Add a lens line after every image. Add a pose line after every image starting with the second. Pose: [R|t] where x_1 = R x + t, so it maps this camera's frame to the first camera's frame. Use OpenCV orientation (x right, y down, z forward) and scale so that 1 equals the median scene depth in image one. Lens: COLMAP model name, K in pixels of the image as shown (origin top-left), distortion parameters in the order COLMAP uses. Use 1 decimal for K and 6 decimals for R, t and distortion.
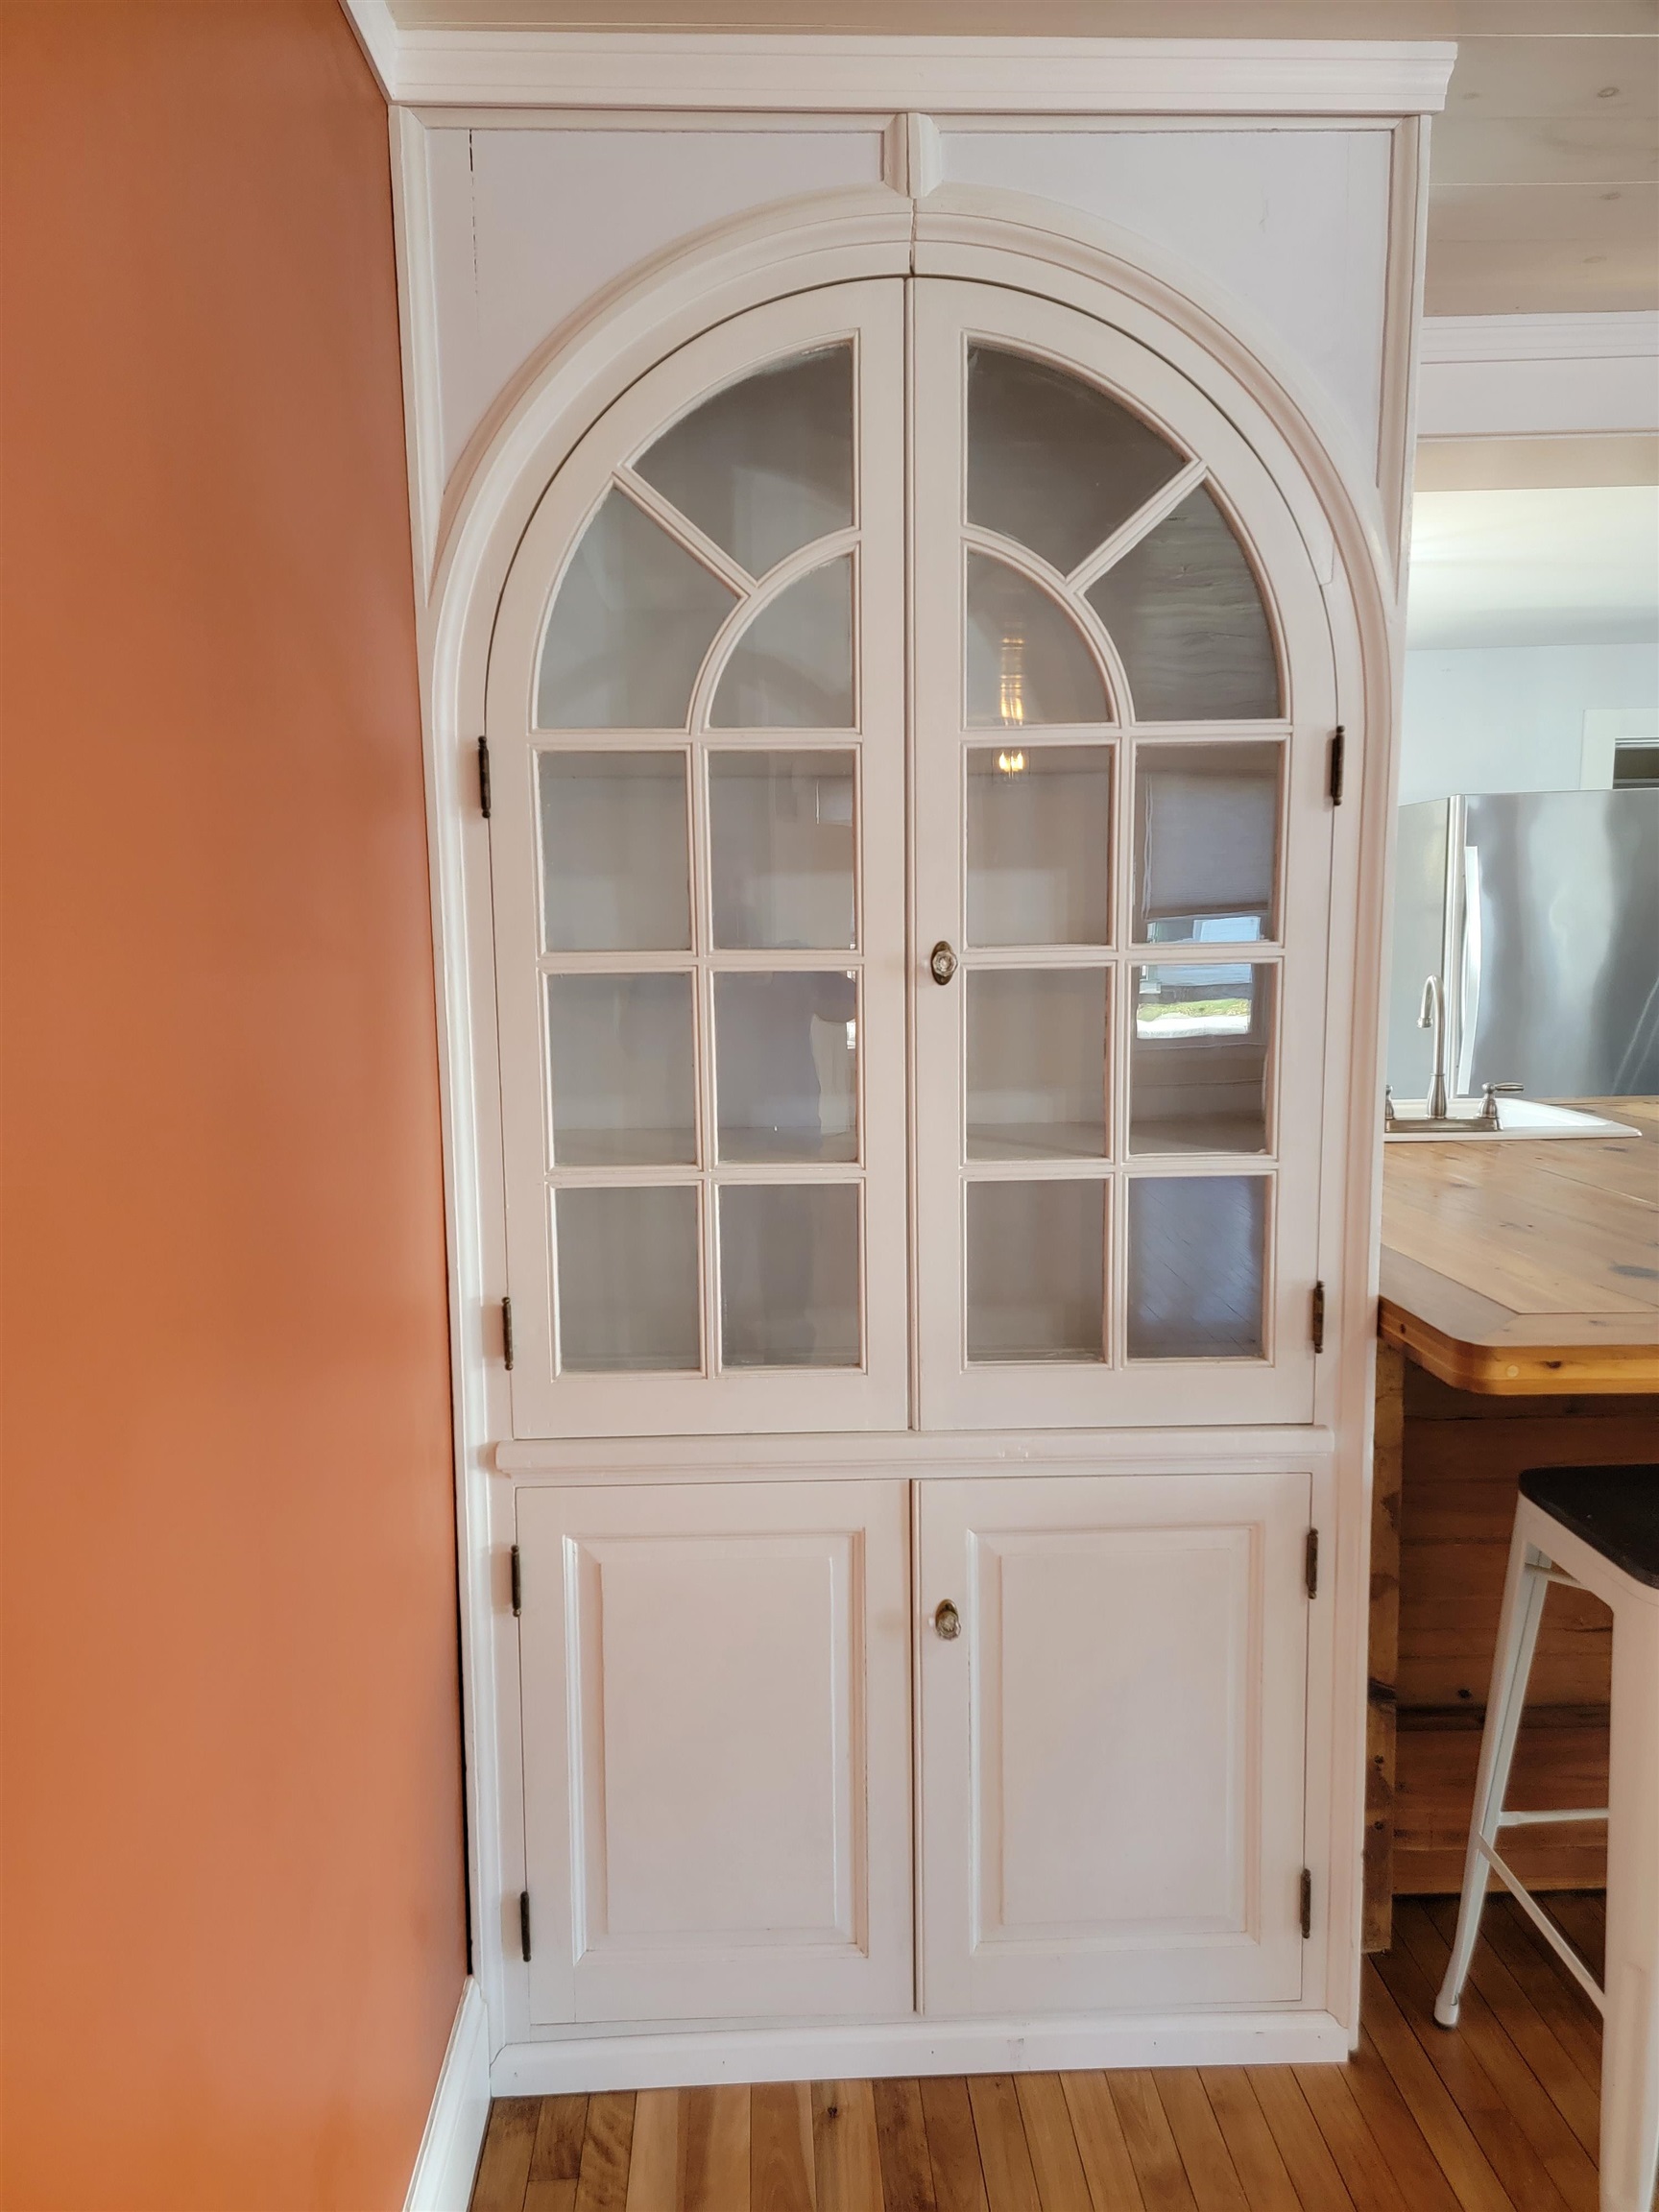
lens RADIAL K [[1535.7, 0, 800.9], [0, 1535.7, 1111.8], [0, 0, 1]] dist [0.076425, -0.056430]
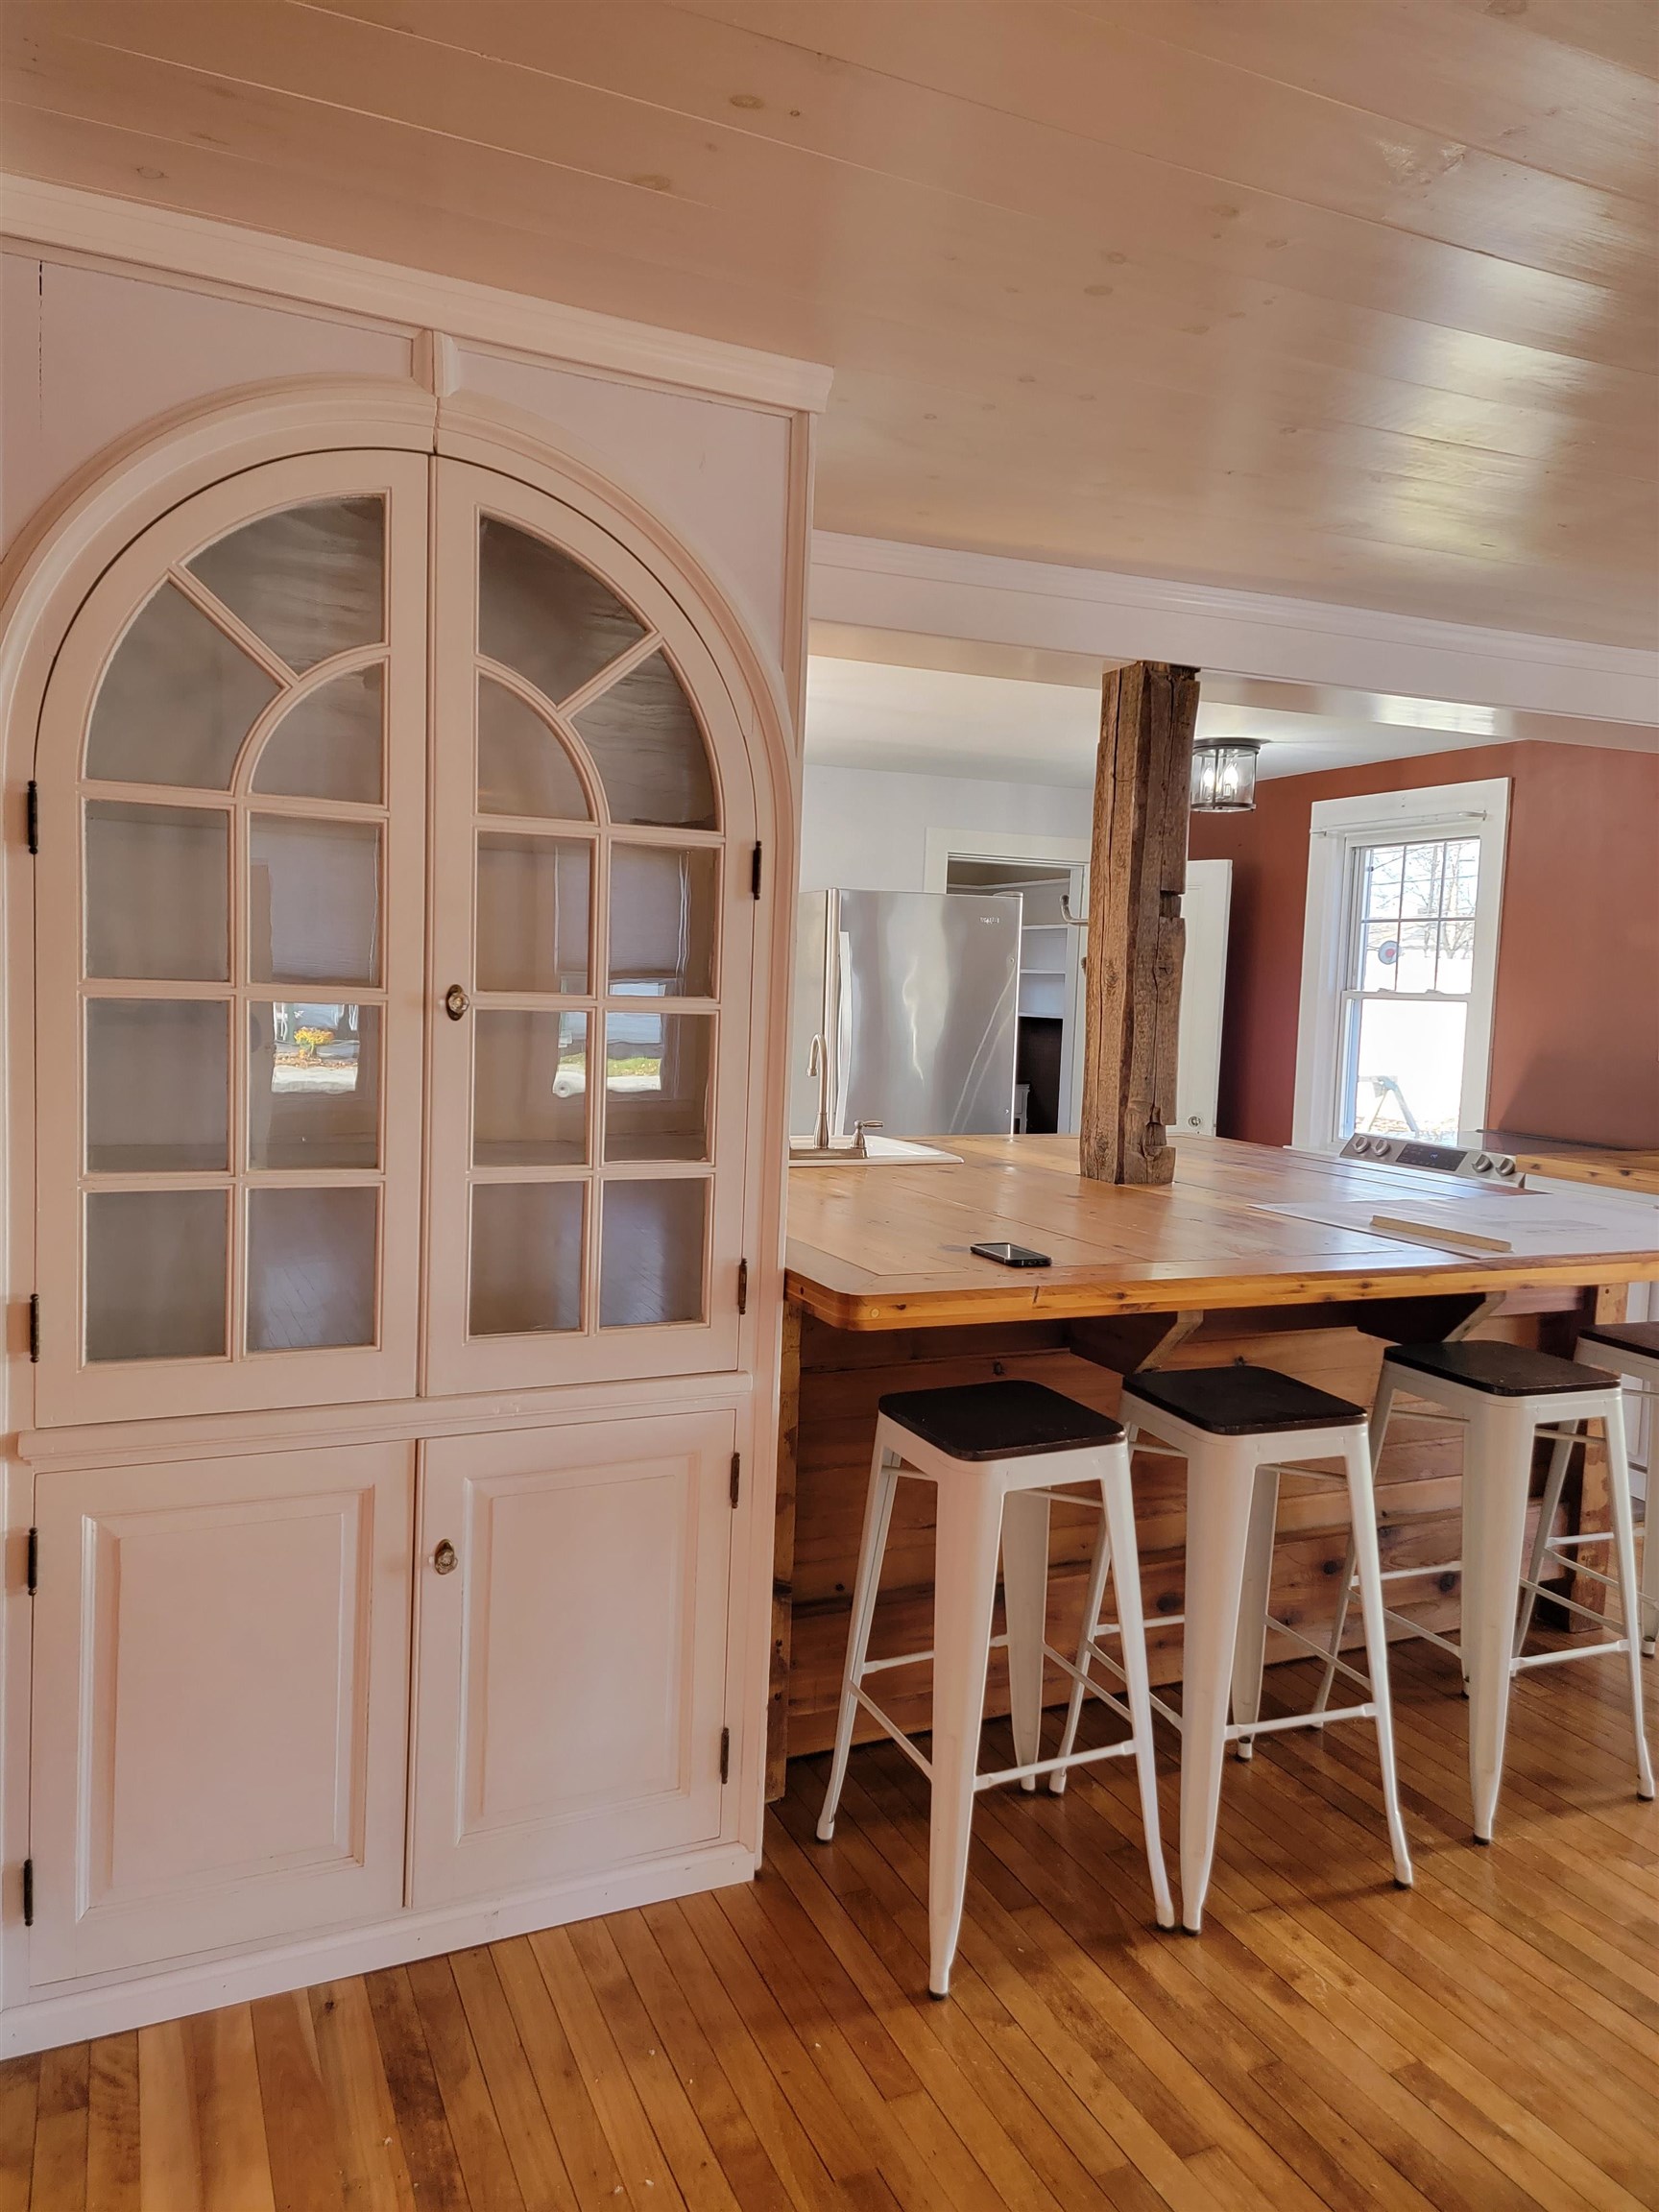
lens RADIAL K [[1535.7, 0, 839.6], [0, 1535.7, 1104.2], [0, 0, 1]] dist [0.076425, -0.056430]
pose [[0.919108, 0.016039, 0.393679, -0.102943], [0.000166, 0.999155, -0.041093, 0.031646], [-0.394006, 0.037834, 0.918329, -0.227164]]
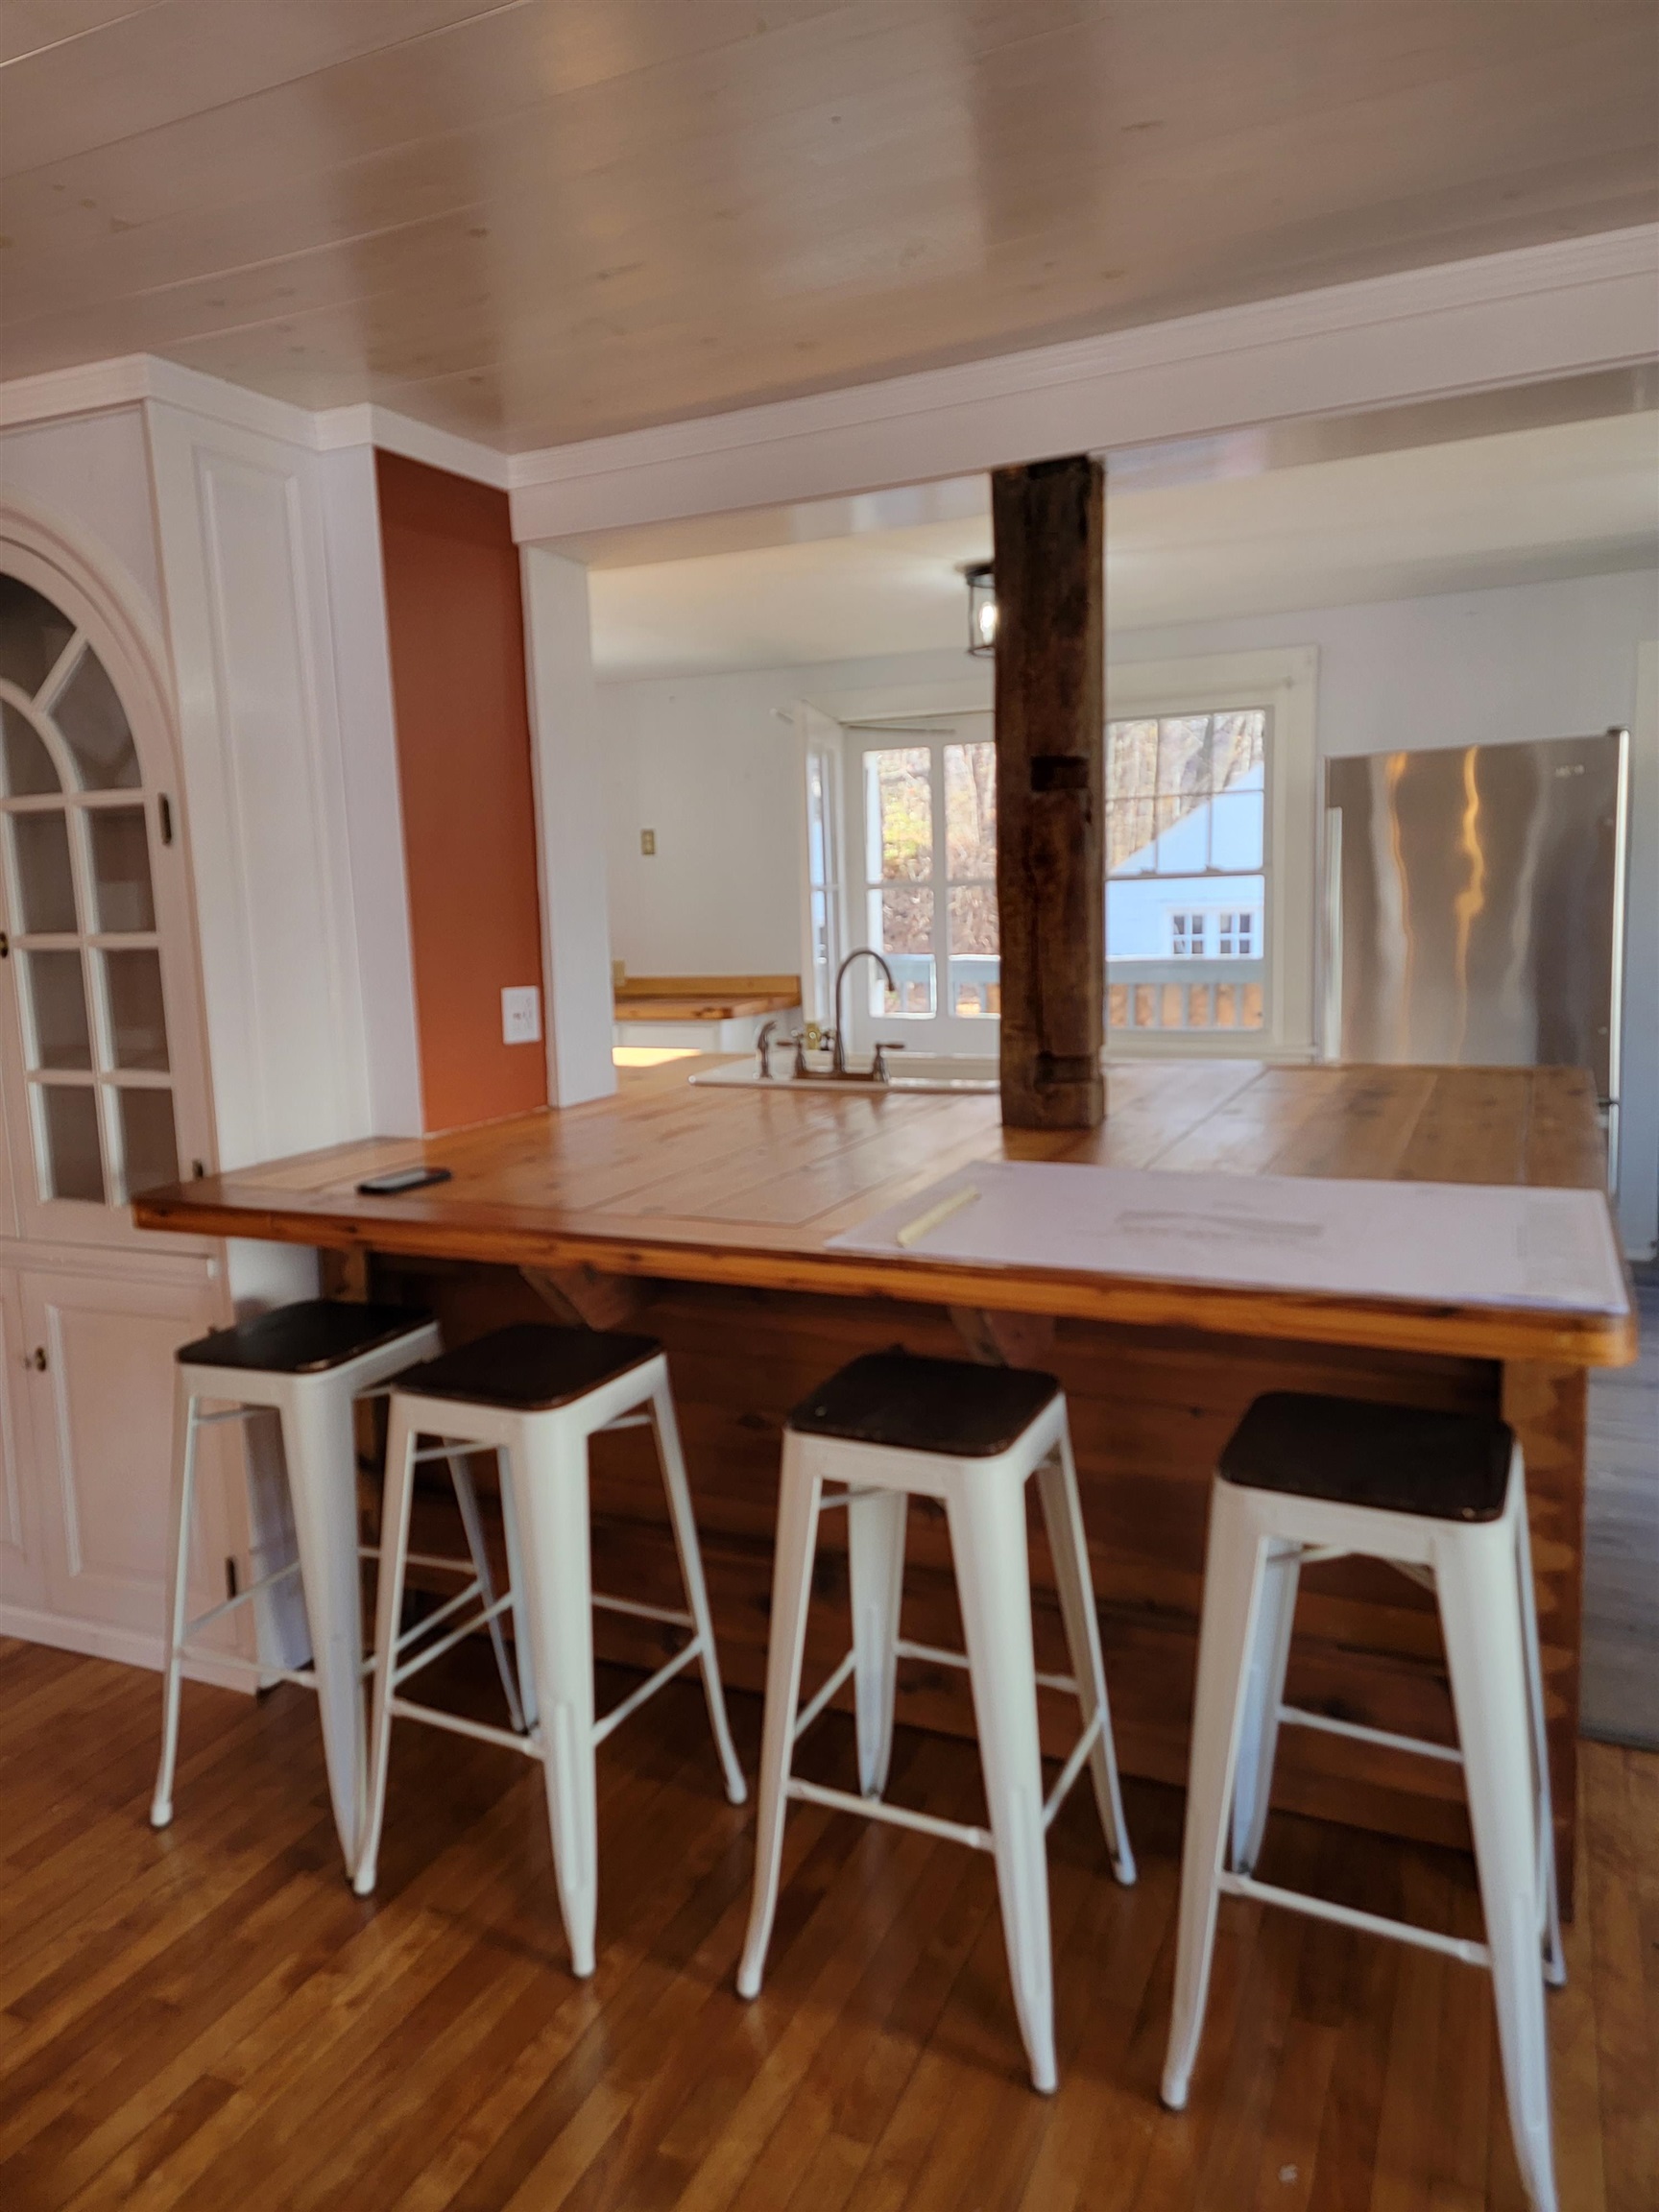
lens RADIAL K [[1535.7, 0, 846.1], [0, 1535.7, 1077.1], [0, 0, 1]] dist [0.076425, -0.056430]
pose [[0.896770, 0.042744, -0.440427, 1.540771], [-0.037127, 0.999082, 0.021366, -0.025933], [0.440936, -0.002809, 0.897534, -0.073529]]
